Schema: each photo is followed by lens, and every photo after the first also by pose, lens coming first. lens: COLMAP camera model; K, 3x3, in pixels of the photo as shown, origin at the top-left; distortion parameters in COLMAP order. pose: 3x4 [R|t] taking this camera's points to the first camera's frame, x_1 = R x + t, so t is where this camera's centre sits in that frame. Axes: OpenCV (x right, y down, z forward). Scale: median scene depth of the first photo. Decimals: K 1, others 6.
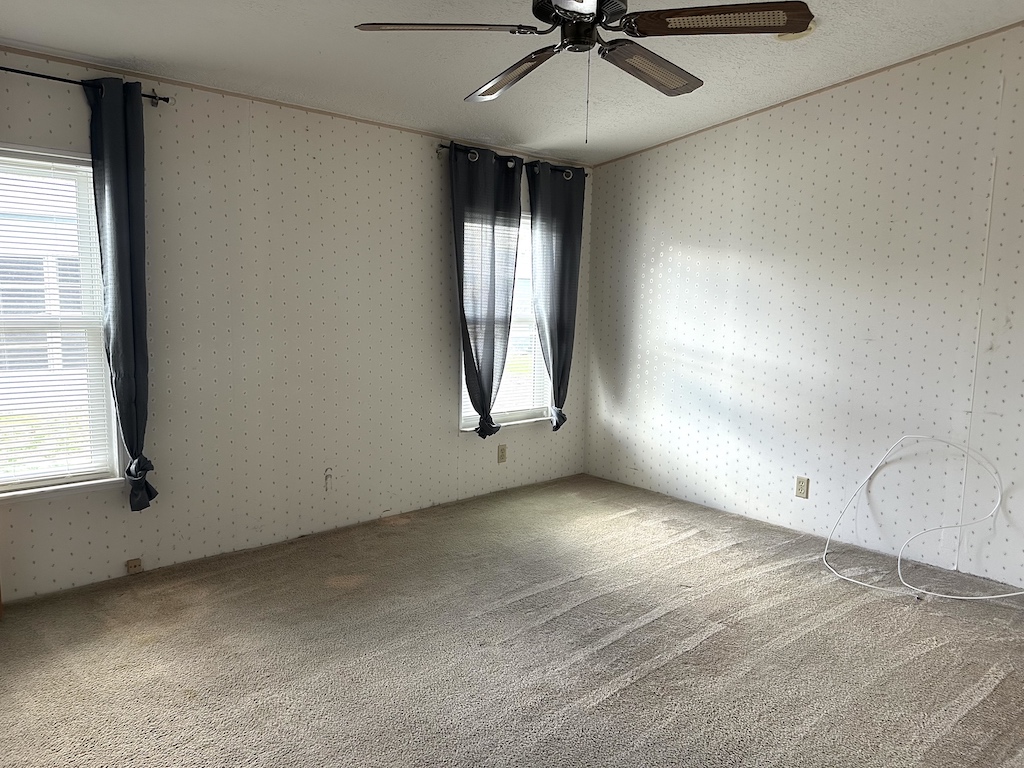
lens RADIAL K [[723.4, 0, 513.1], [0, 723.4, 384.2], [0, 0, 1]] dist [0.046381, -0.064022]
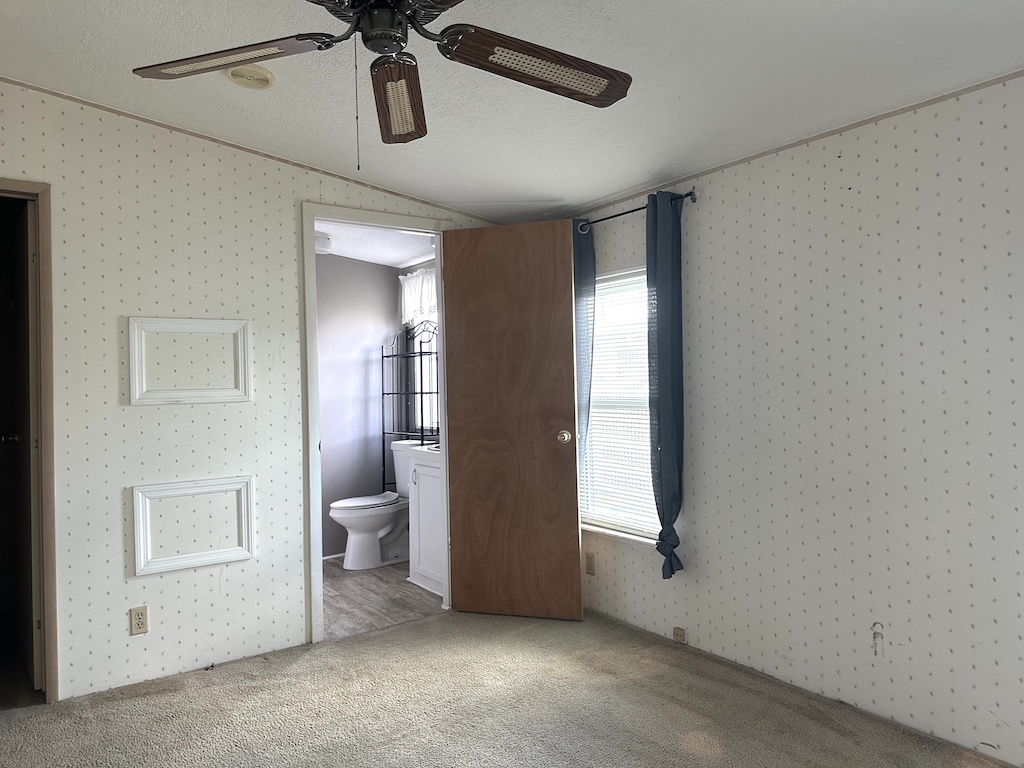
lens RADIAL K [[723.4, 0, 519.2], [0, 723.4, 382.7], [0, 0, 1]] dist [0.046381, -0.064022]
pose [[-0.132226, -0.022194, -0.990971, 0.546116], [-0.102351, 0.994711, -0.008621, -0.078253], [0.985921, 0.100288, -0.133798, 0.850414]]
